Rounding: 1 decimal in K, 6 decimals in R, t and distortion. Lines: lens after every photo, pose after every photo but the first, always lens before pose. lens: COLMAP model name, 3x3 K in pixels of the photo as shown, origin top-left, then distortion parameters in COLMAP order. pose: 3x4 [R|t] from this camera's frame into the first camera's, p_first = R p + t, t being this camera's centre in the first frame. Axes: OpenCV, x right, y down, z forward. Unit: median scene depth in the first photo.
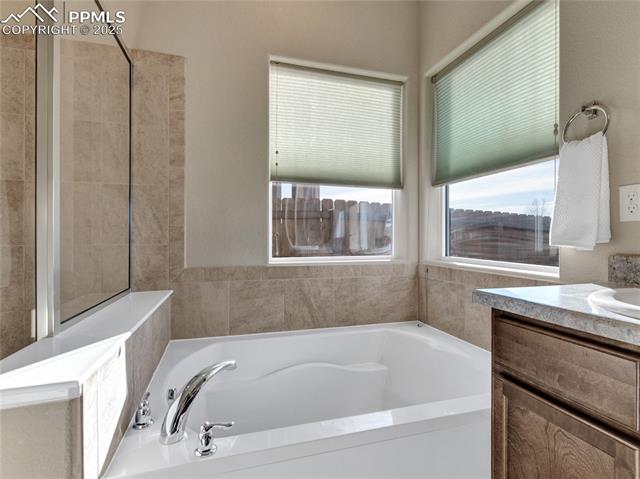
lens RADIAL K [[325.9, 0, 319.0], [0, 325.9, 239.6], [0, 0, 1]] dist [0.001698, 0.000641]
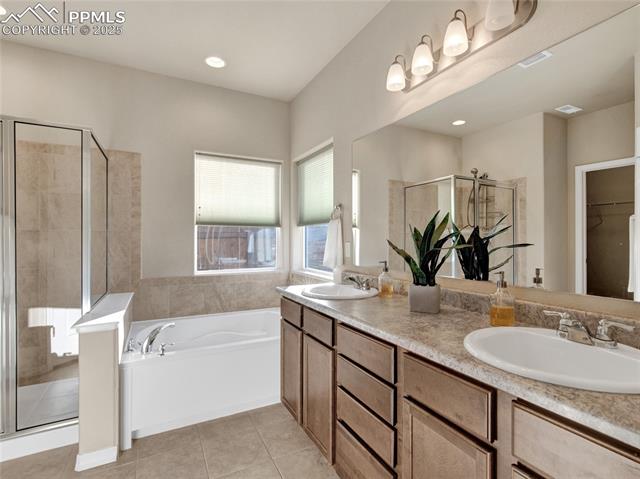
lens RADIAL K [[325.9, 0, 322.9], [0, 325.9, 240.1], [0, 0, 1]] dist [0.001698, 0.000641]
pose [[0.982357, -0.000829, 0.187014, 0.197708], [0.000078, 0.999992, 0.004026, -0.120851], [-0.187015, -0.003941, 0.982349, -0.836736]]
